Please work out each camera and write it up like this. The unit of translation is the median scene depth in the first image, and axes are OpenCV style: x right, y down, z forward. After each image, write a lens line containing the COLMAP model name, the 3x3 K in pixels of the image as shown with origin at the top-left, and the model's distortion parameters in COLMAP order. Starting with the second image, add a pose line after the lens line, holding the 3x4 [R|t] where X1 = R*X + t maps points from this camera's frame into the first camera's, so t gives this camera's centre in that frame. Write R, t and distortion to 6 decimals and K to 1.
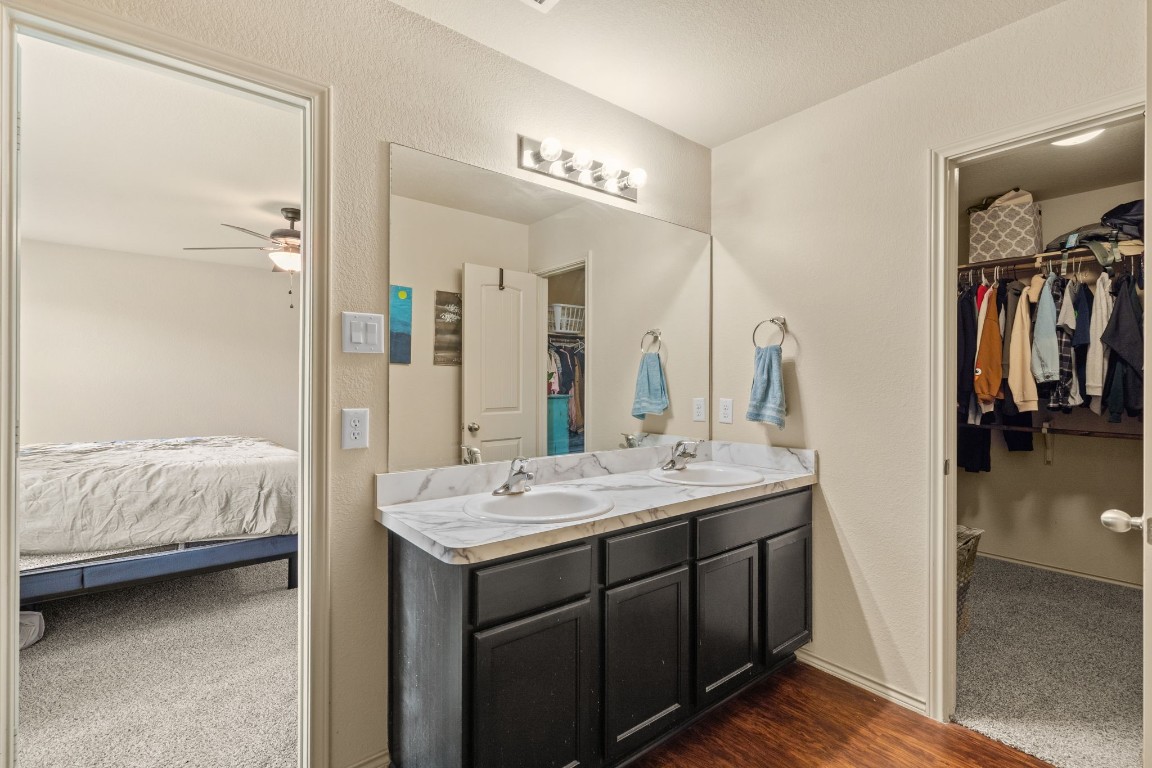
lens RADIAL K [[526.9, 0, 571.2], [0, 526.9, 386.1], [0, 0, 1]] dist [-0.000144, 0.000052]
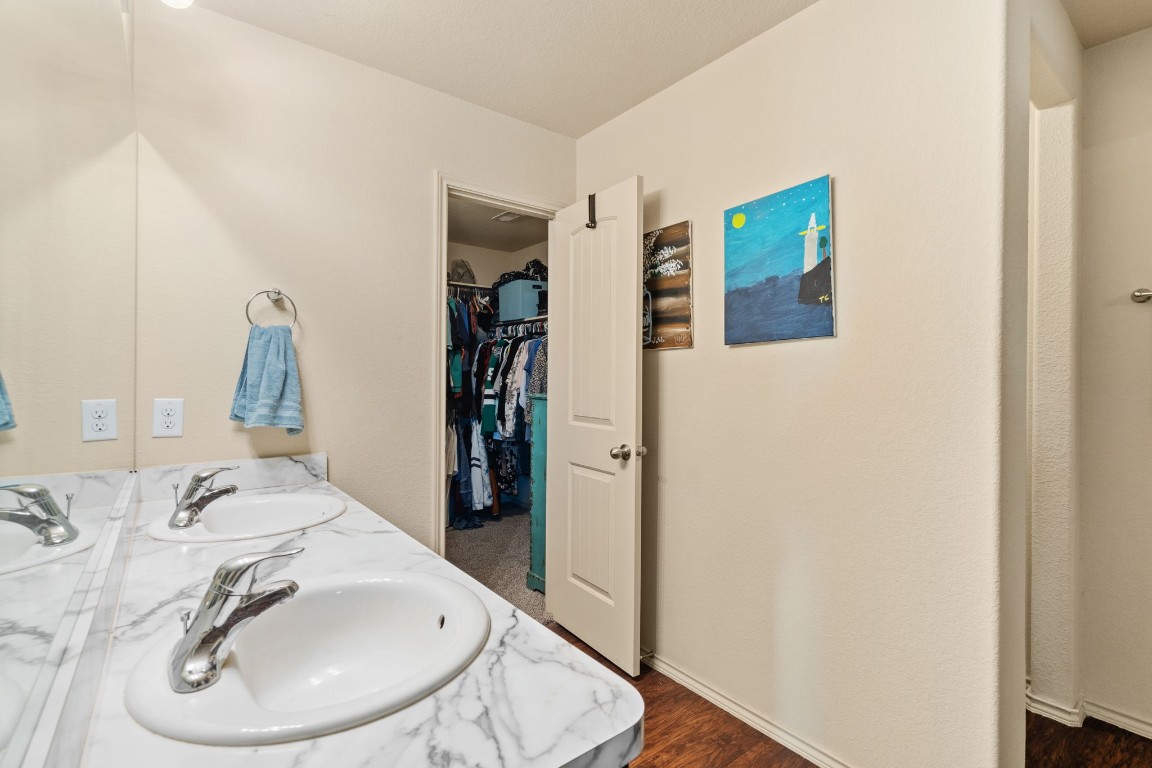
lens RADIAL K [[526.9, 0, 573.3], [0, 526.9, 379.3], [0, 0, 1]] dist [-0.000144, 0.000052]
pose [[0.011457, -0.006692, 0.999912, -0.380499], [0.000204, 0.999978, 0.006690, -0.003913], [-0.999934, 0.000127, 0.011458, 0.562800]]
